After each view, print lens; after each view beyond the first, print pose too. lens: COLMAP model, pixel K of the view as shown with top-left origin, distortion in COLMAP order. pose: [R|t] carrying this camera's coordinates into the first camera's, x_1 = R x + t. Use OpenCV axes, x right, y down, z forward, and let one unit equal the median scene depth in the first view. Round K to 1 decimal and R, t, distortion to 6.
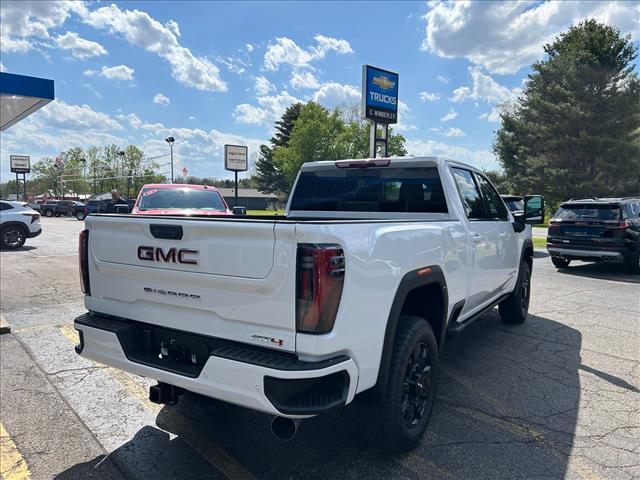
lens RADIAL K [[477.9, 0, 315.4], [0, 477.9, 248.5], [0, 0, 1]] dist [0.049769, -0.055368]
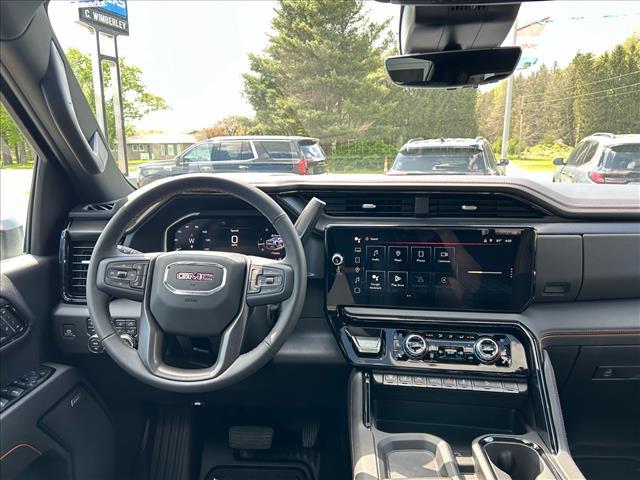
lens RADIAL K [[477.9, 0, 315.4], [0, 477.9, 248.5], [0, 0, 1]] dist [0.049769, -0.055368]
pose [[0.875342, -0.114061, 0.469858, 0.038682], [0.060428, 0.989965, 0.127742, -0.021487], [-0.479713, -0.083425, 0.873450, 0.215652]]
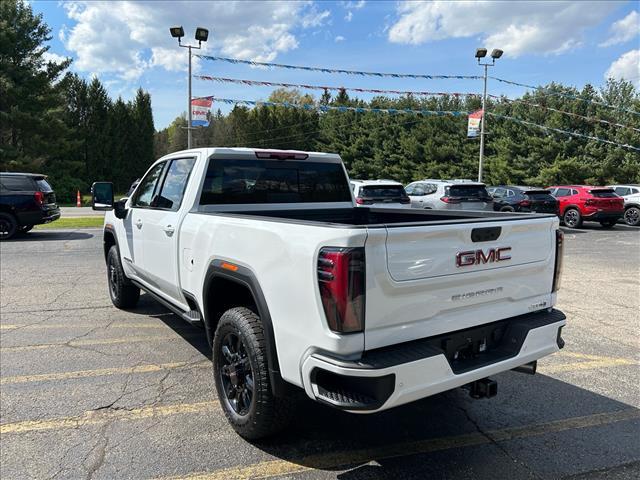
lens RADIAL K [[477.9, 0, 315.4], [0, 477.9, 248.5], [0, 0, 1]] dist [0.049769, -0.055368]
pose [[0.419235, -0.129360, 0.898615, -0.138745], [0.083589, 0.991093, 0.103675, -0.014088], [-0.904022, 0.031650, 0.426313, 0.088579]]
